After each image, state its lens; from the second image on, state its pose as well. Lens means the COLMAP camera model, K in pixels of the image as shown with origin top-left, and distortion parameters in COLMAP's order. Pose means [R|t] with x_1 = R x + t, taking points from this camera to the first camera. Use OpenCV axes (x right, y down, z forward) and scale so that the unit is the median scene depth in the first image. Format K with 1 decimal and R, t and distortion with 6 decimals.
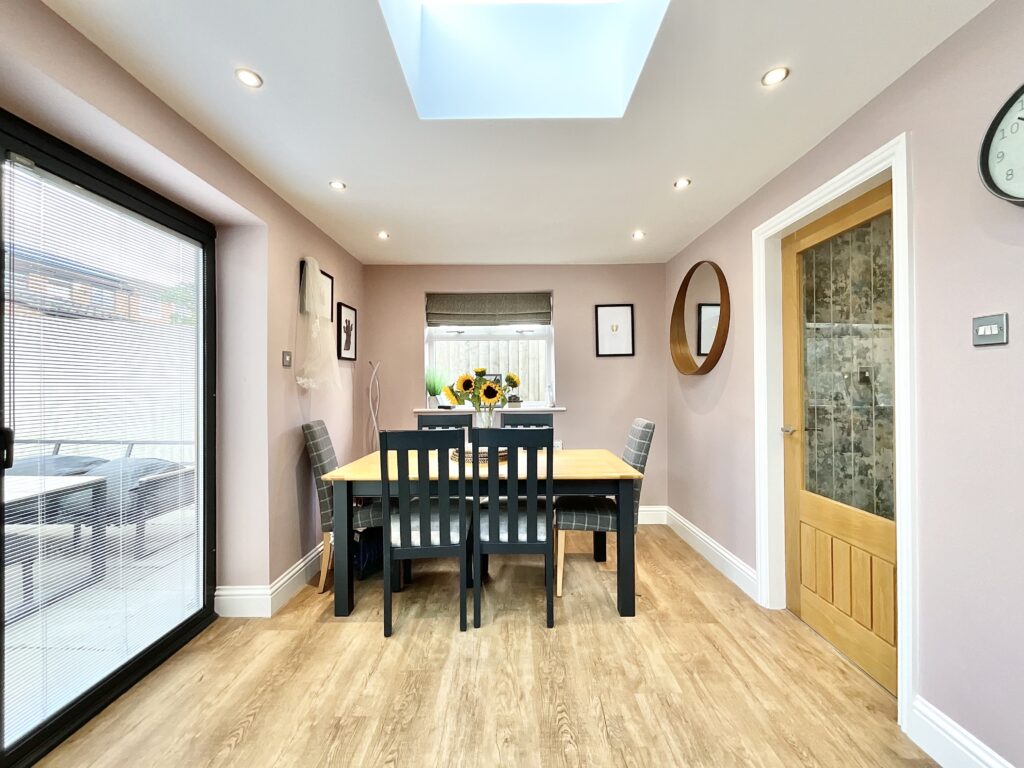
lens RADIAL K [[418.7, 0, 510.9], [0, 418.7, 385.6], [0, 0, 1]] dist [0.014693, 0.000027]
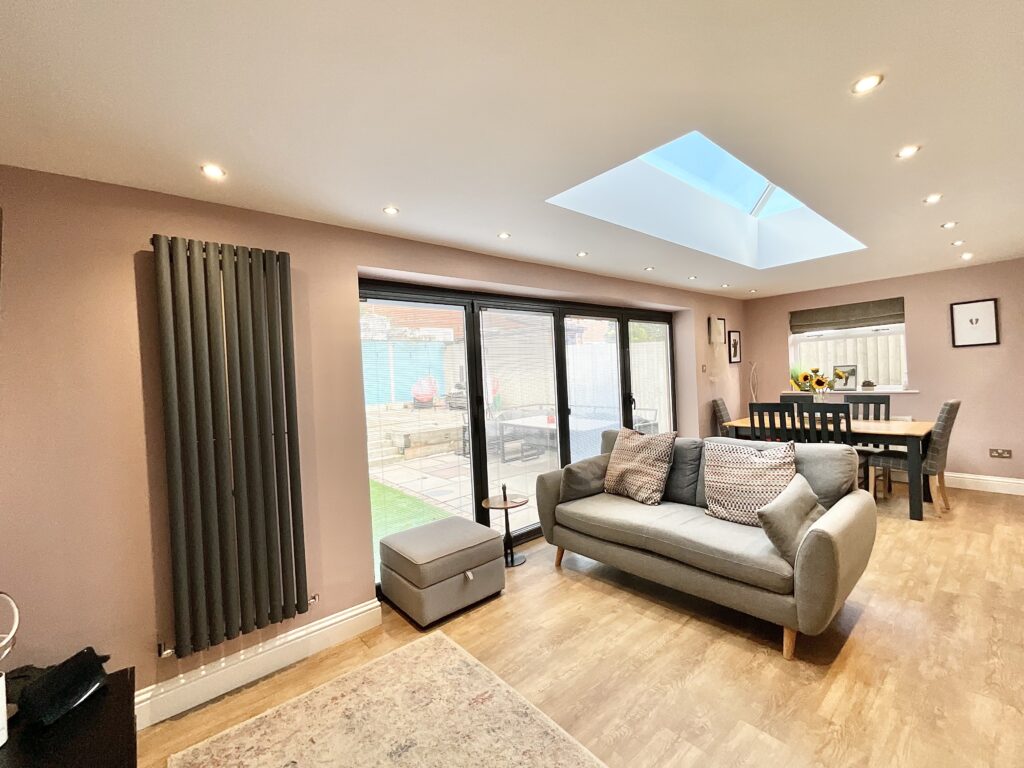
lens RADIAL K [[442.4, 0, 518.8], [0, 442.4, 379.7], [0, 0, 1]] dist [0.005142, 0.001180]
pose [[0.656737, -0.018475, -0.753893, 0.444910], [0.049725, 0.998585, 0.018846, -0.080638], [0.752478, -0.049864, 0.656727, -0.972591]]
